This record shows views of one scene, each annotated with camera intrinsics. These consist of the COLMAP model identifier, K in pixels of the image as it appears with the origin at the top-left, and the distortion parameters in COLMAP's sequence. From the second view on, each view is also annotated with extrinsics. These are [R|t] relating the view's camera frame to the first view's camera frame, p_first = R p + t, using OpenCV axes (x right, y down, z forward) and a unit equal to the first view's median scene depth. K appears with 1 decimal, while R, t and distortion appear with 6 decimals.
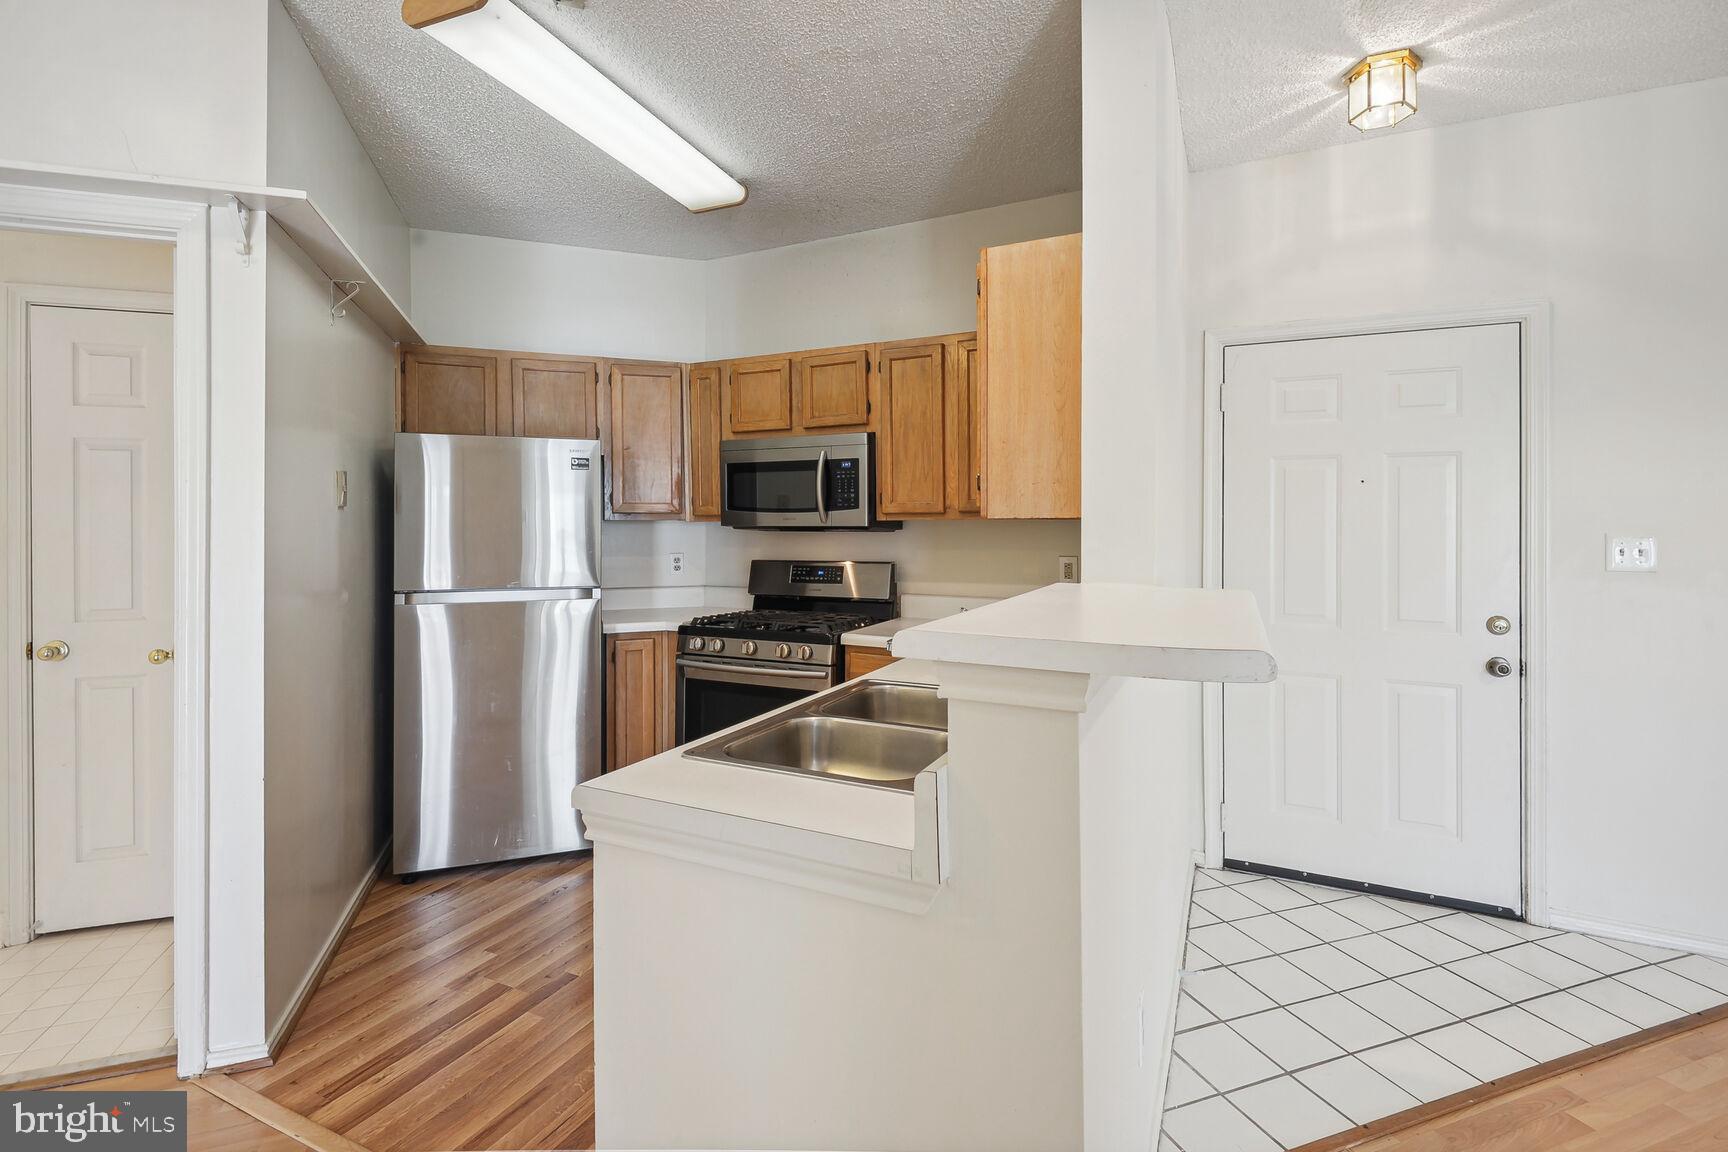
lens RADIAL K [[780.0, 0, 864.5], [0, 780.0, 526.9], [0, 0, 1]] dist [-0.001096, -0.000532]
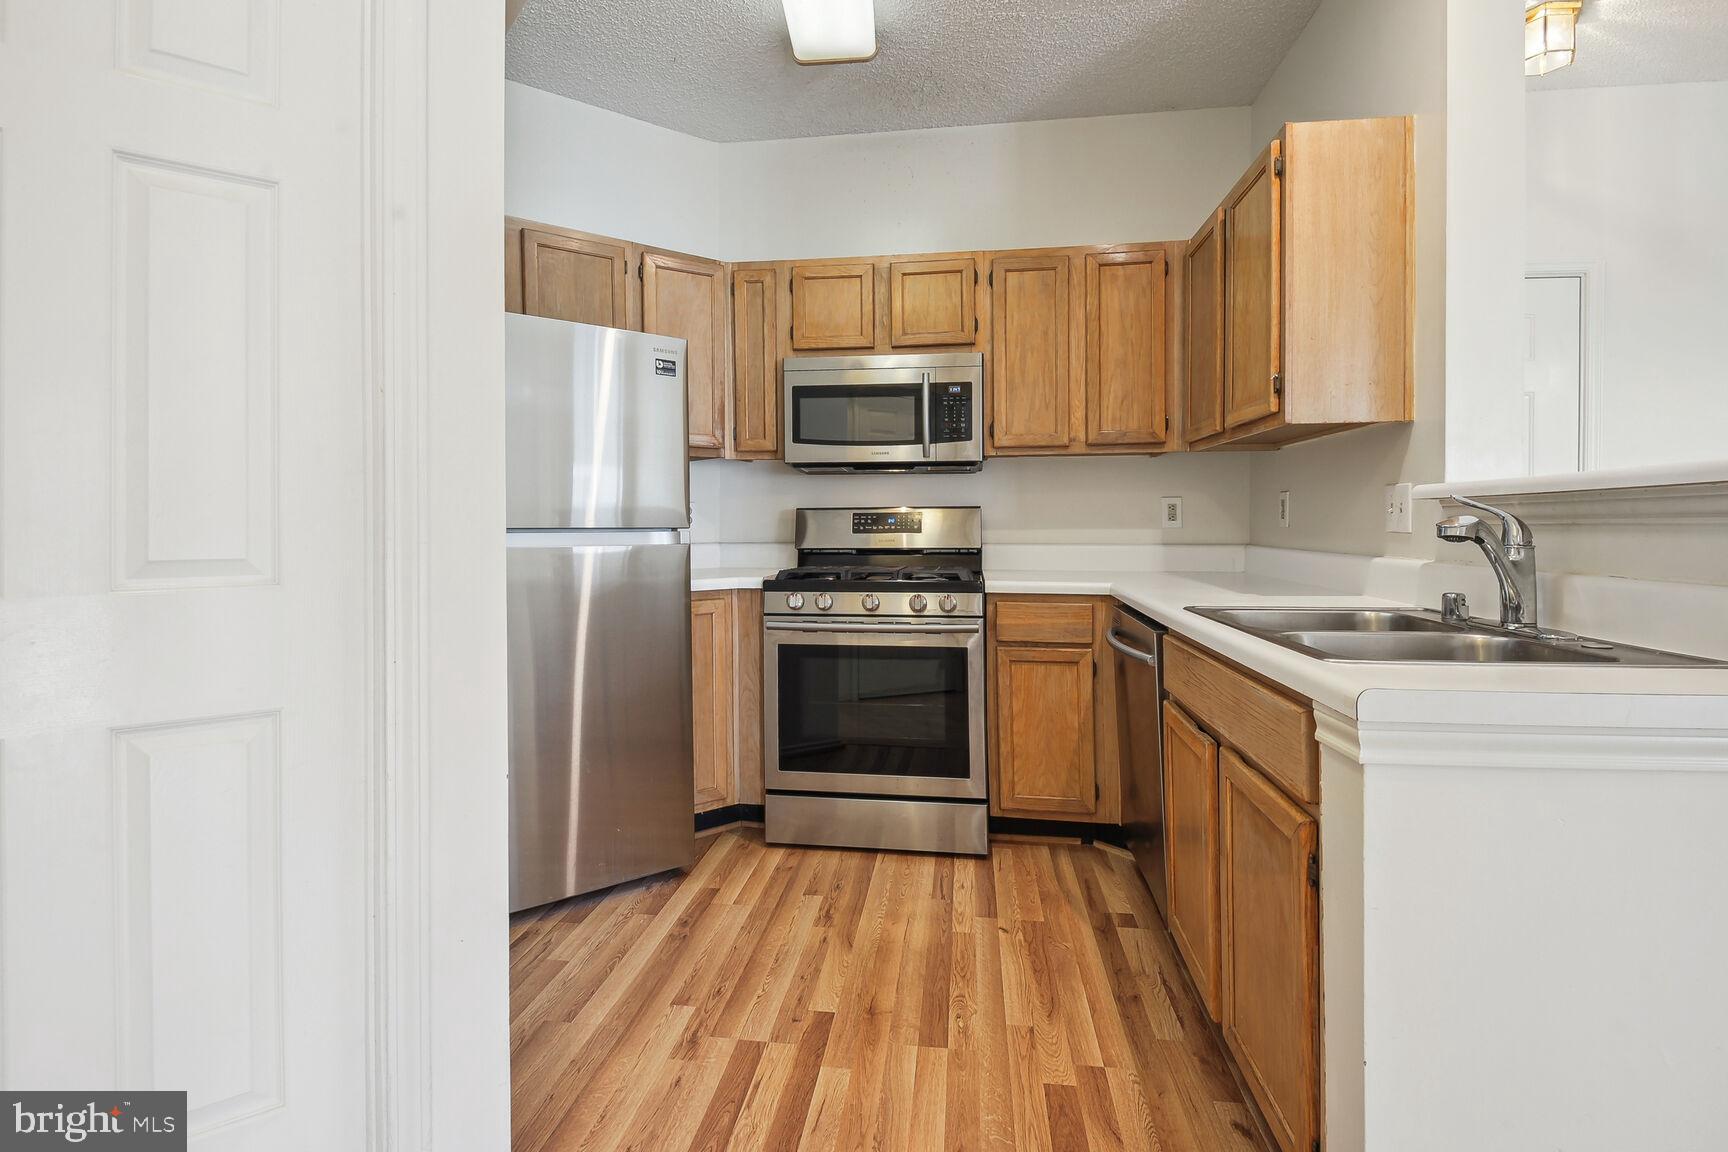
lens RADIAL K [[835.0, 0, 841.4], [0, 835.0, 531.1], [0, 0, 1]] dist [0.000359, 0.000073]
pose [[0.956512, -0.004070, 0.291666, -0.413240], [0.001130, 0.999947, 0.010247, 0.067075], [-0.291692, -0.009472, 0.956465, 0.153637]]
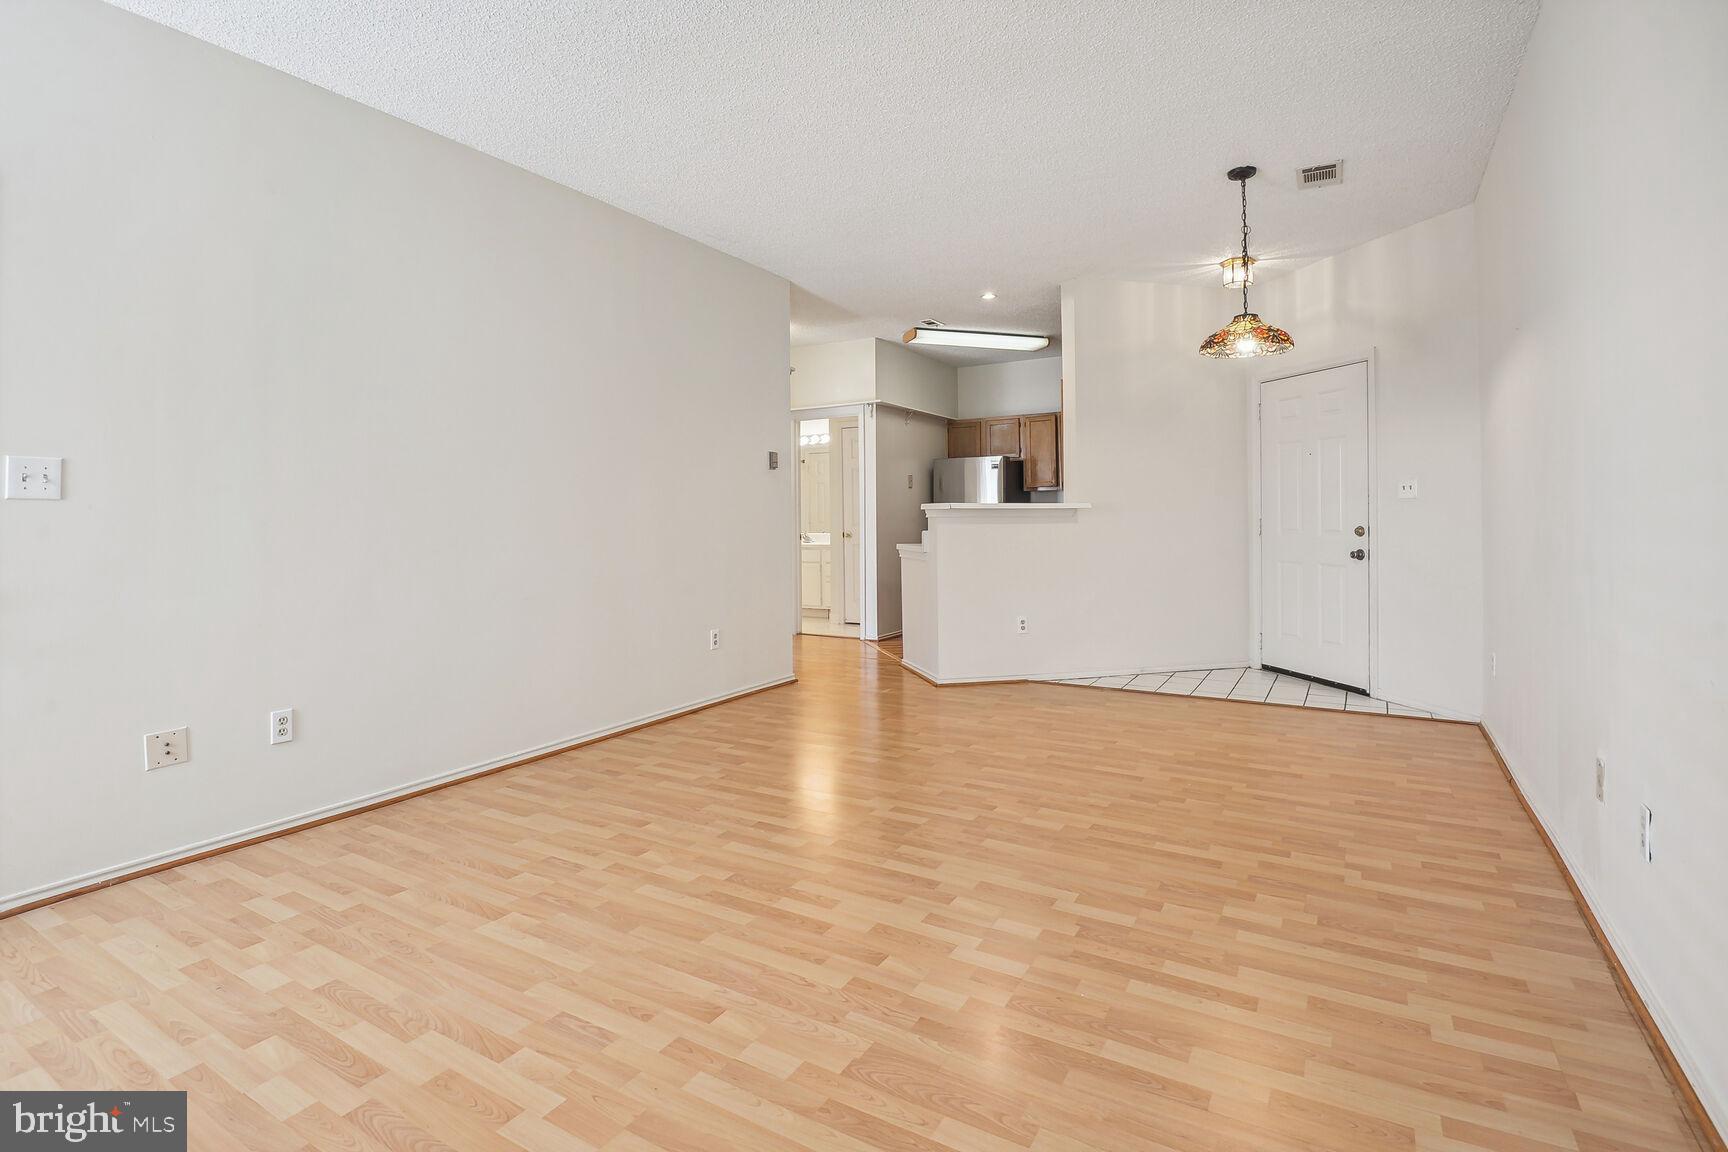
lens RADIAL K [[806.3, 0, 860.2], [0, 806.3, 523.1], [0, 0, 1]] dist [-0.000064, -0.007260]
pose [[0.642664, 0.000466, -0.766148, 1.287878], [0.004247, 0.999982, 0.004171, 0.082564], [0.766136, -0.005935, 0.642651, -0.918974]]
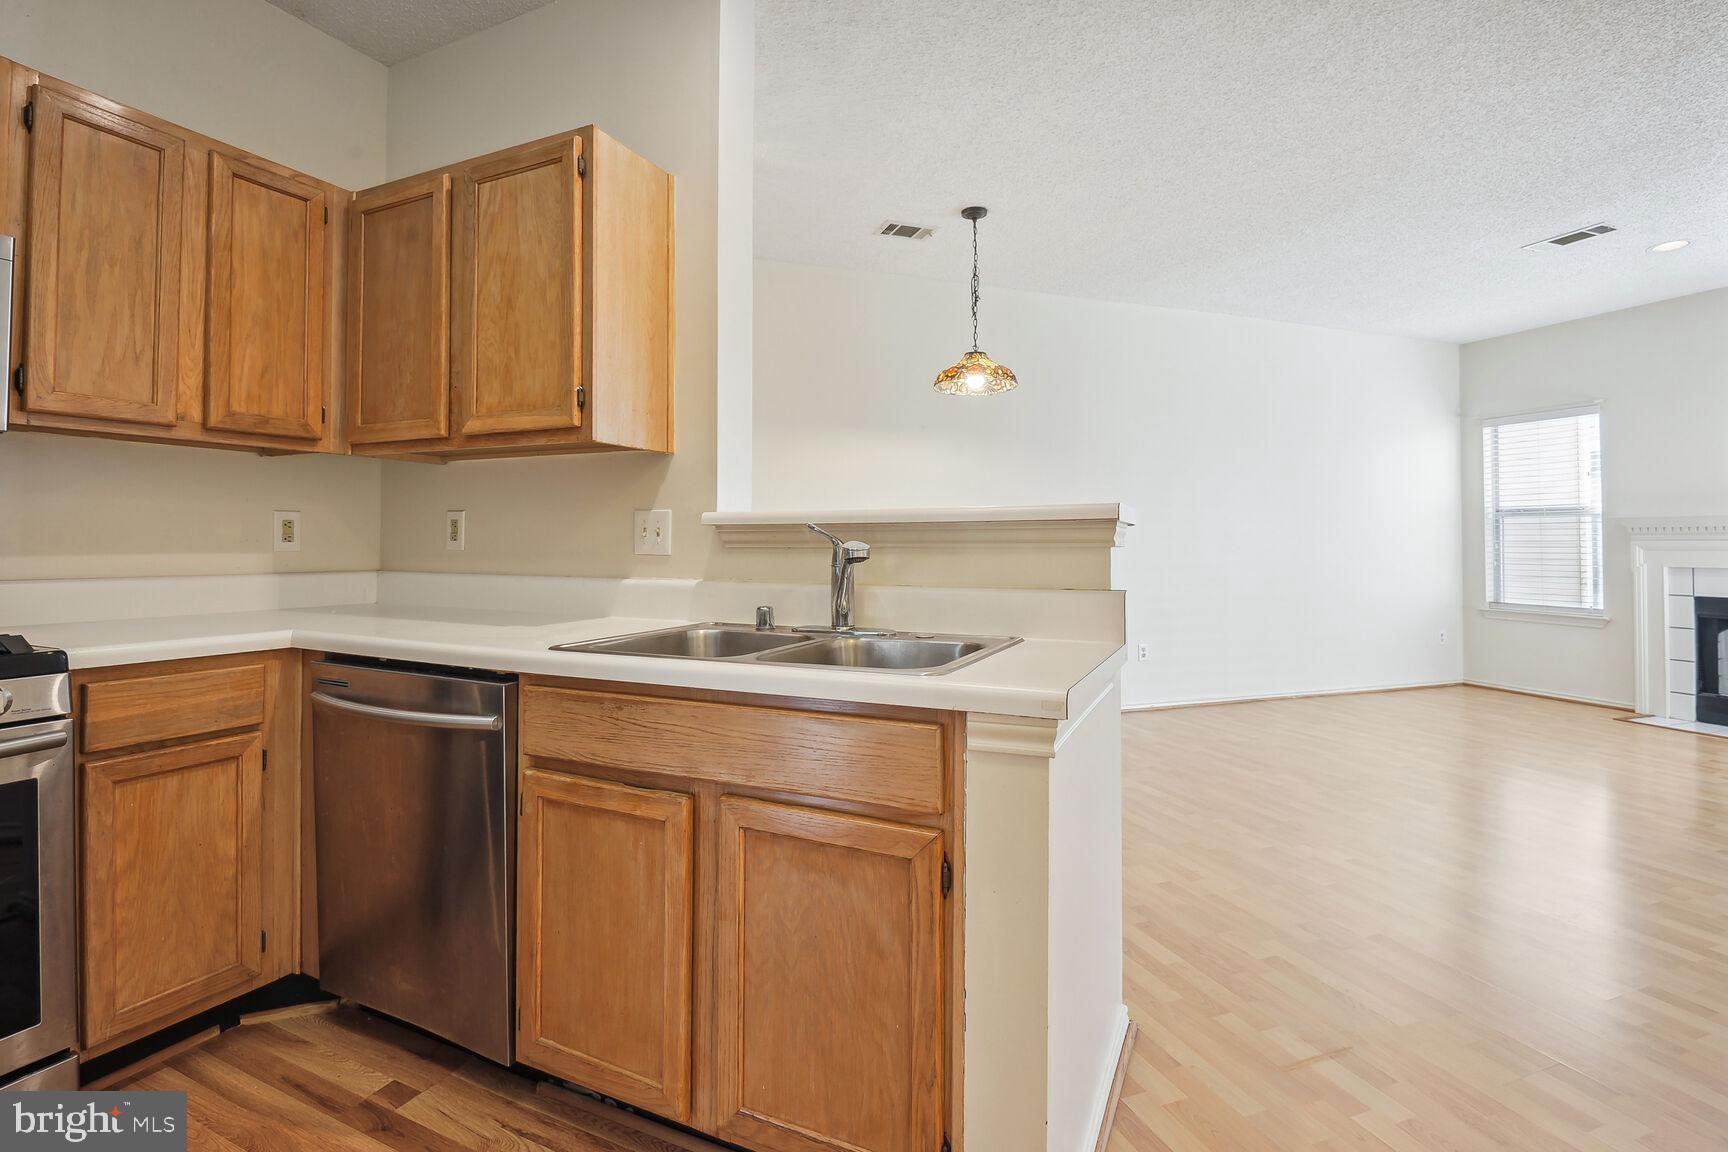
lens RADIAL K [[806.3, 0, 860.2], [0, 806.3, 523.1], [0, 0, 1]] dist [-0.000064, -0.007260]
pose [[-0.004329, 0.024556, 0.999689, -0.480365], [-0.002419, 0.999695, -0.024566, 0.065081], [-0.999988, -0.002524, -0.004268, 0.474909]]
